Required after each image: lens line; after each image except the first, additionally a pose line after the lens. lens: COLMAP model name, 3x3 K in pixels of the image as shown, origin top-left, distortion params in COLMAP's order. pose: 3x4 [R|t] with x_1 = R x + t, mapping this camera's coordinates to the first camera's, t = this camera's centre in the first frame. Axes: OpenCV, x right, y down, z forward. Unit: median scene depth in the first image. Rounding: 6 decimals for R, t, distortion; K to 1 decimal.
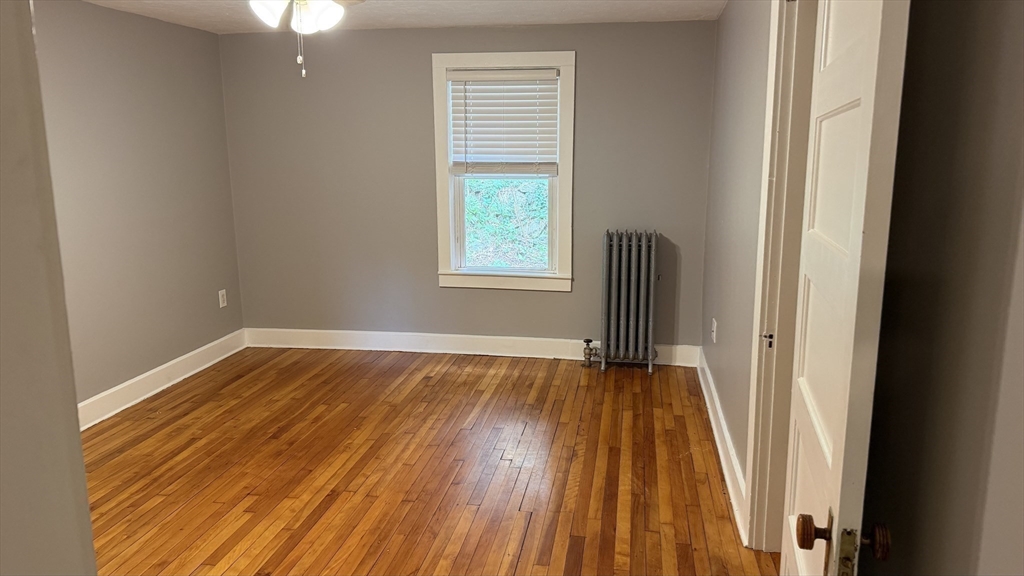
lens RADIAL K [[716.7, 0, 512.0], [0, 716.7, 288.0], [0, 0, 1]] dist [0.182675, -0.347143]
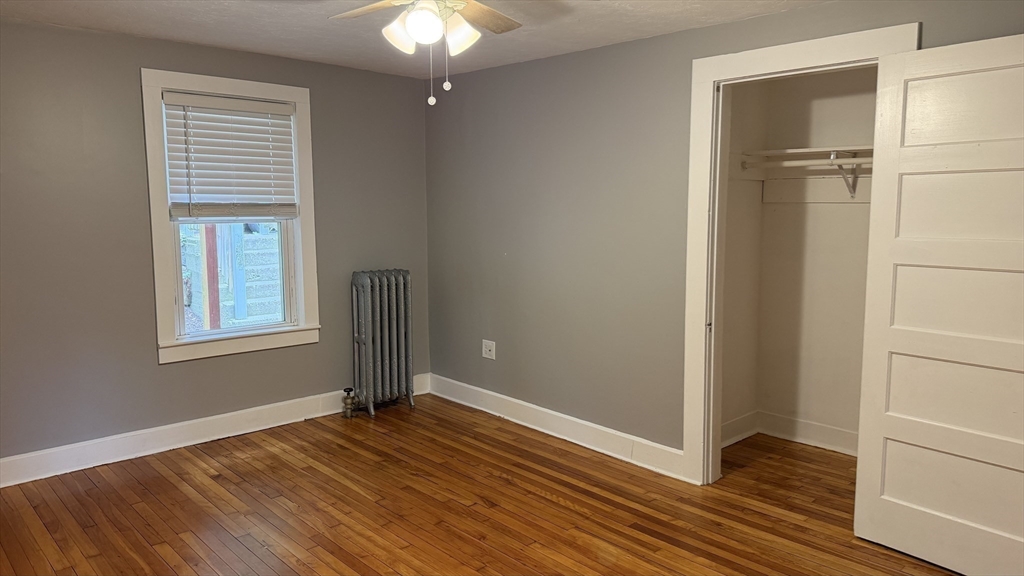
lens RADIAL K [[719.0, 0, 512.0], [0, 719.0, 288.0], [0, 0, 1]] dist [0.101365, -0.169083]
pose [[0.599661, -0.096174, 0.794454, -0.520338], [0.145126, 0.989360, 0.010227, -0.038560], [-0.786985, 0.109164, 0.607238, 0.240911]]
